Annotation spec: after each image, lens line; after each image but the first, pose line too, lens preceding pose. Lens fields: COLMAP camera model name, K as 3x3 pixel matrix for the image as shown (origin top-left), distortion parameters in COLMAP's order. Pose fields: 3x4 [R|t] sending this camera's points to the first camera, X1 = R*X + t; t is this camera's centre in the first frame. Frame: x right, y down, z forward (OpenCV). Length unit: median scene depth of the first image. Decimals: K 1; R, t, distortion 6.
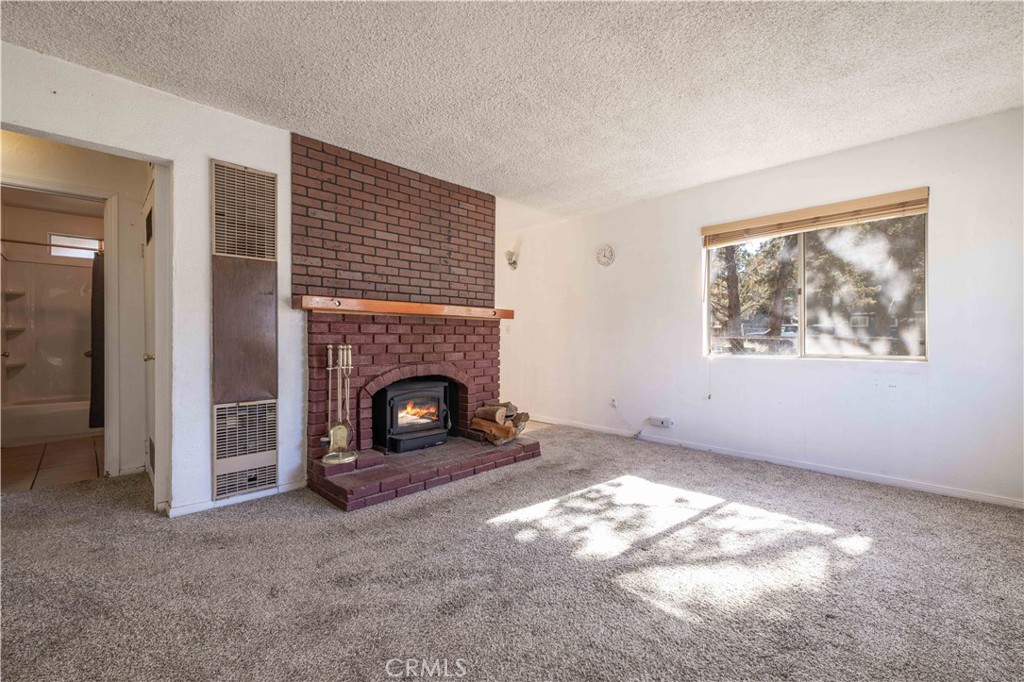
lens RADIAL K [[433.9, 0, 510.6], [0, 433.9, 334.6], [0, 0, 1]] dist [0.000385, -0.000115]
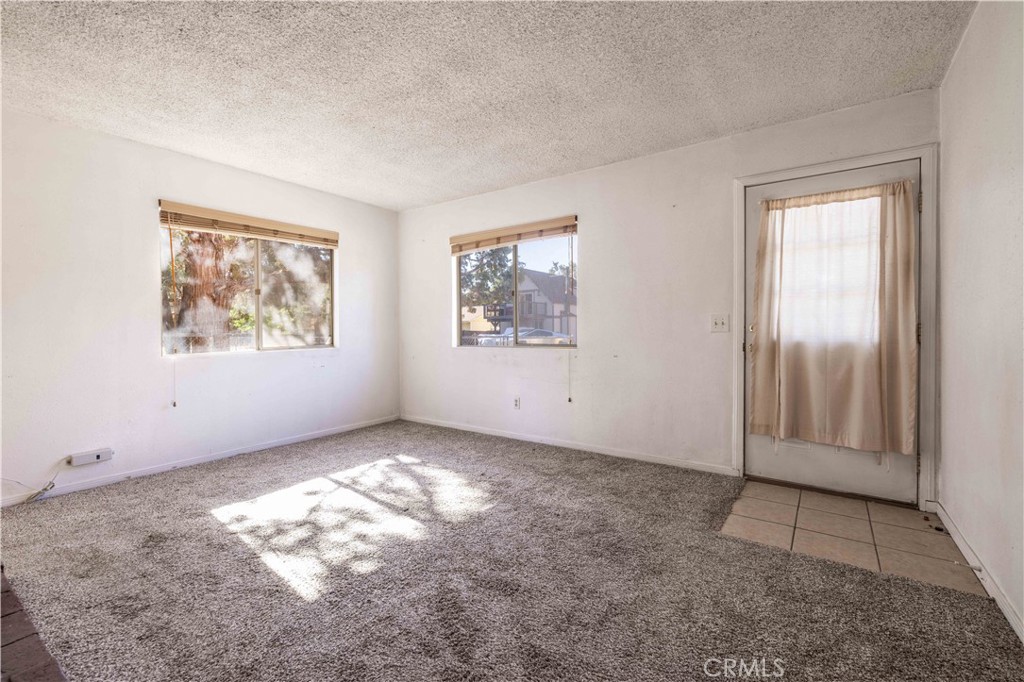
lens RADIAL K [[433.9, 0, 510.6], [0, 433.9, 334.6], [0, 0, 1]] dist [0.000385, -0.000115]
pose [[-0.165032, -0.015950, 0.986159, -0.622428], [0.001731, 0.999863, 0.016461, -0.006992], [-0.986287, 0.004423, -0.164982, 0.631106]]
